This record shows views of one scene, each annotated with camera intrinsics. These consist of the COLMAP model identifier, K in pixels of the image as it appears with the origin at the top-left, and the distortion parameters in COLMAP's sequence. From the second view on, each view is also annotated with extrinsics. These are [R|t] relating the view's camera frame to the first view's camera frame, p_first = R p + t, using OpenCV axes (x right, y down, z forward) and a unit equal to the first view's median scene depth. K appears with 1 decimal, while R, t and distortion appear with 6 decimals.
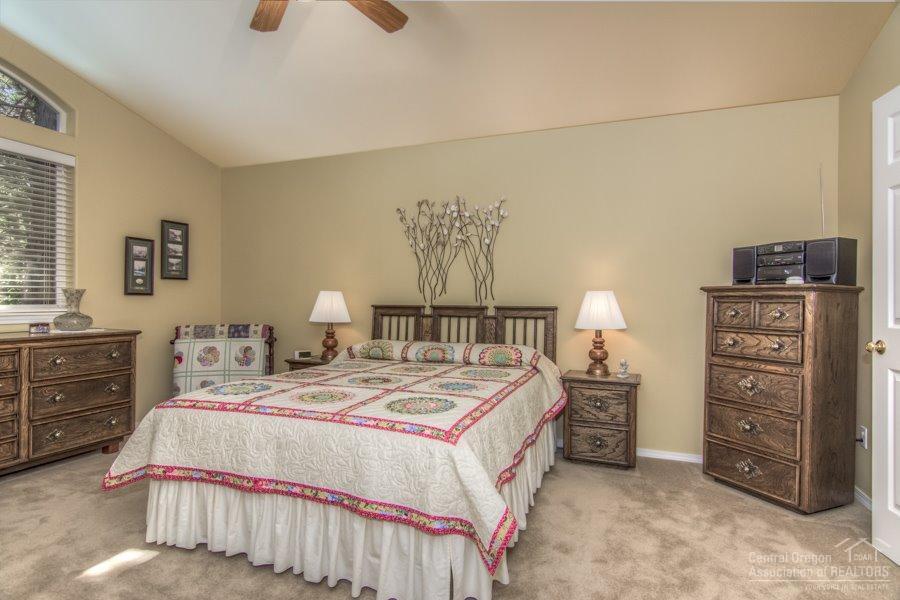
lens RADIAL K [[475.9, 0, 450.0], [0, 475.9, 300.0], [0, 0, 1]] dist [0.001083, -0.002069]
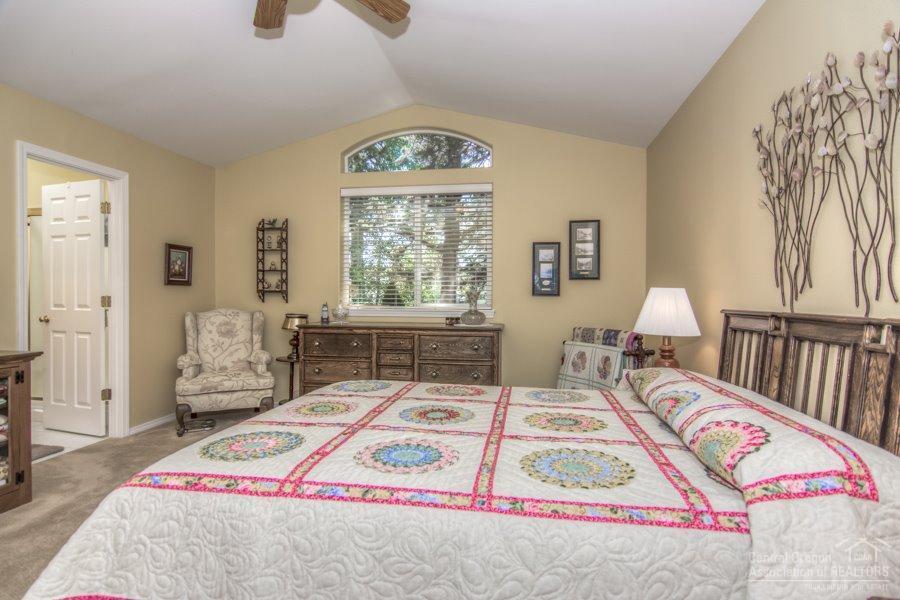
lens RADIAL K [[475.9, 0, 450.0], [0, 475.9, 300.0], [0, 0, 1]] dist [0.001083, -0.002069]
pose [[0.201250, 0.002252, -0.979537, 0.345073], [-0.005706, 0.999983, 0.001127, -0.000728], [0.979523, 0.005362, 0.201259, 0.571242]]
